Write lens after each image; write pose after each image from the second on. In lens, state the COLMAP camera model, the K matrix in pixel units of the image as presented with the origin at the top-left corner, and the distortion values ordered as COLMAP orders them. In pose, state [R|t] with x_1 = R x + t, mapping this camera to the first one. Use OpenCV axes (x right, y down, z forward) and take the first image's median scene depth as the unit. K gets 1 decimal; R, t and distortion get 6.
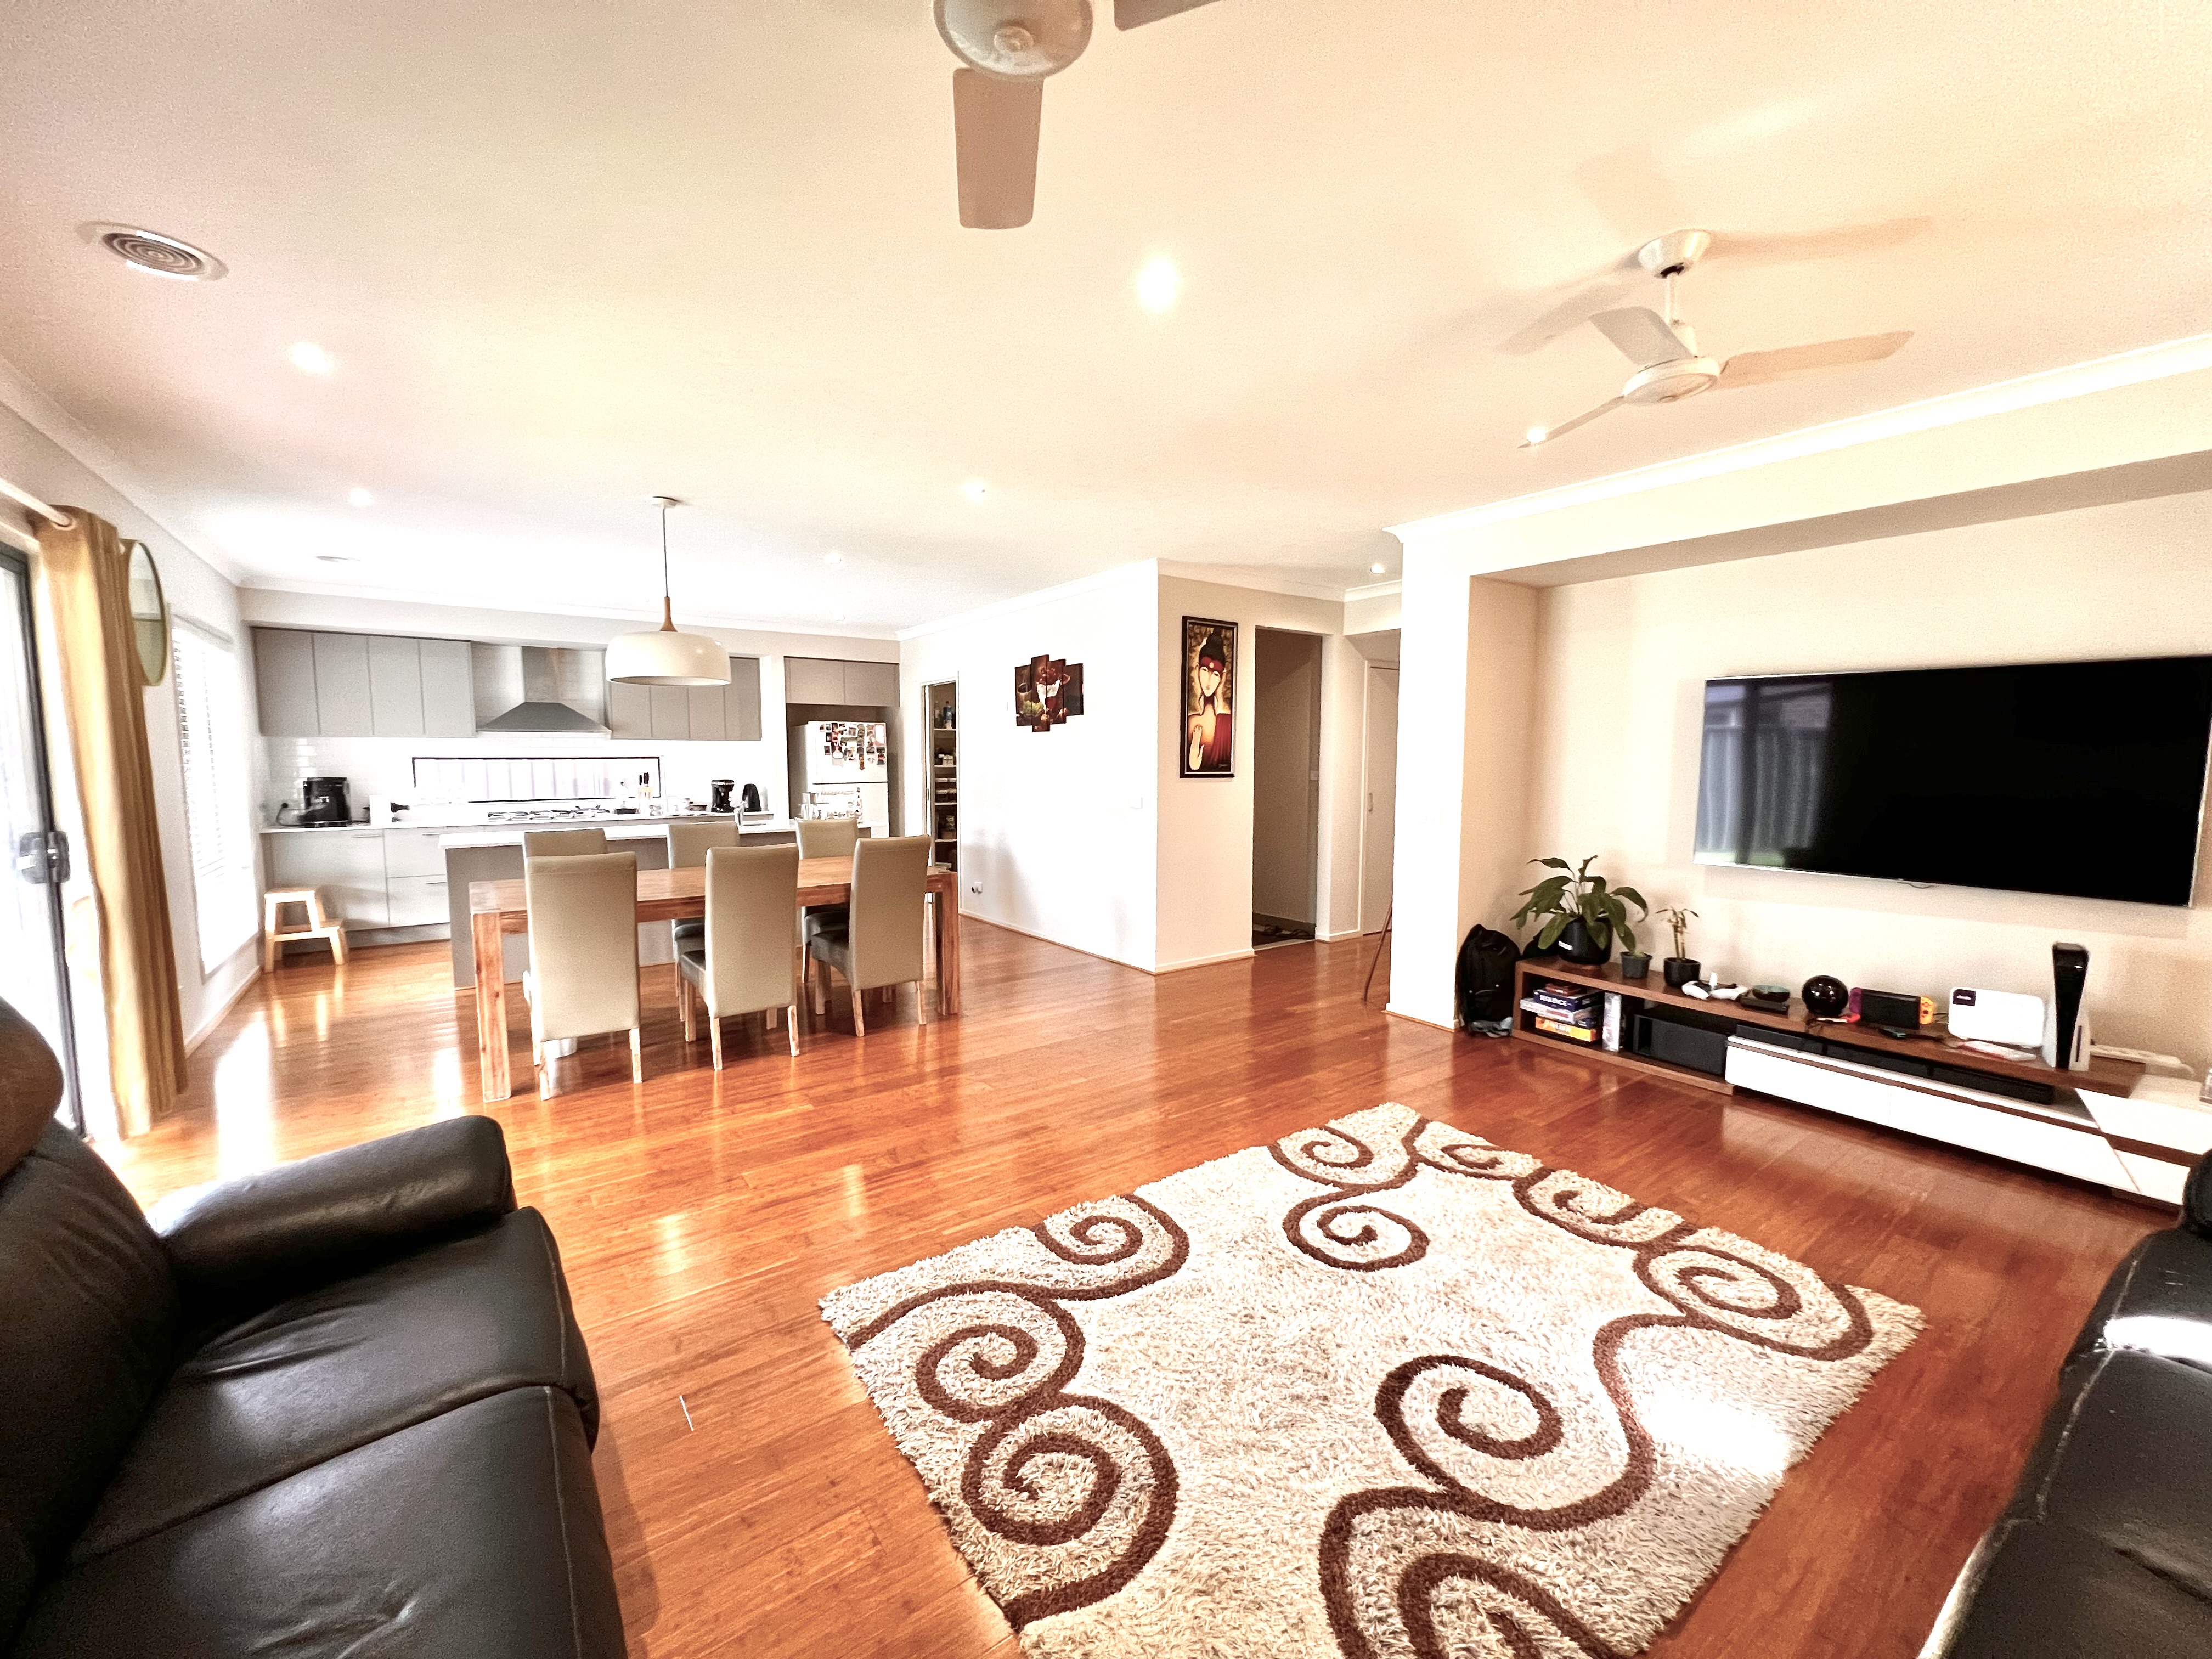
lens RADIAL K [[886.0, 0, 1106.0], [0, 886.0, 829.5], [0, 0, 1]] dist [-0.002956, 0.000689]
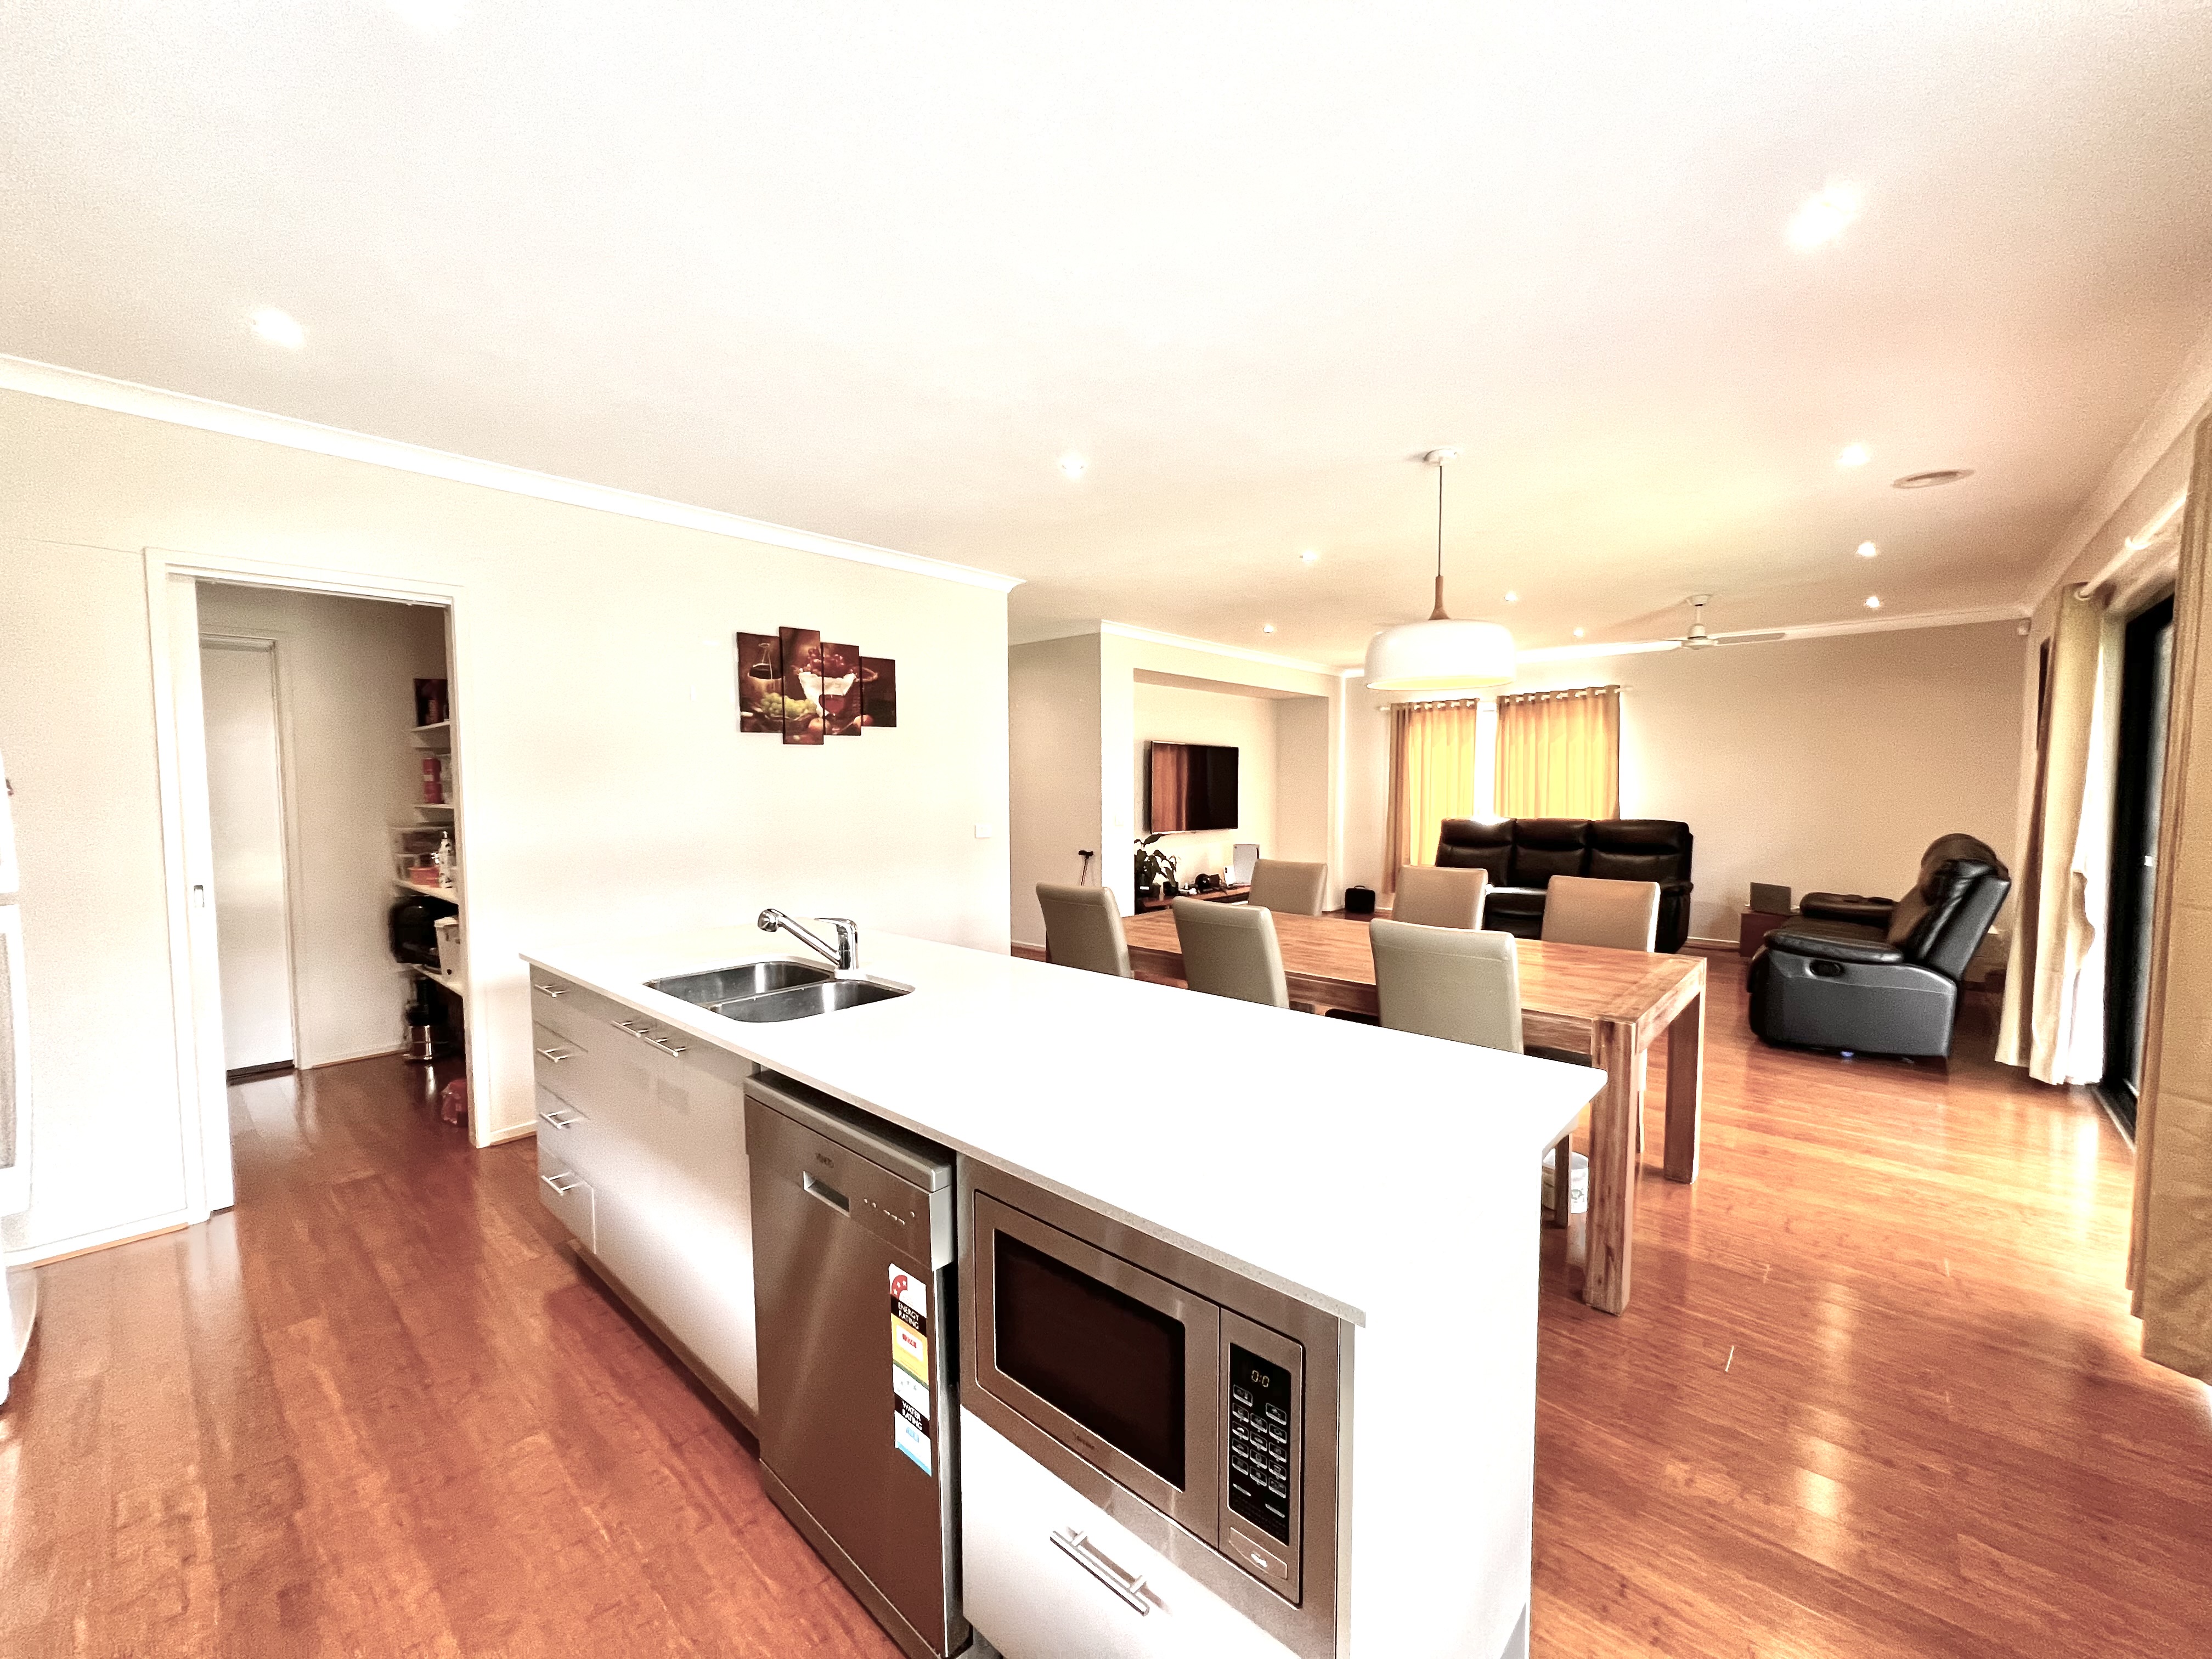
lens RADIAL K [[886.0, 0, 1106.0], [0, 886.0, 829.5], [0, 0, 1]] dist [-0.002956, 0.000689]
pose [[-0.204350, -0.054235, 0.977394, -1.401419], [0.085831, 0.993626, 0.073081, -0.140884], [-0.975128, 0.098825, -0.198392, 1.688198]]
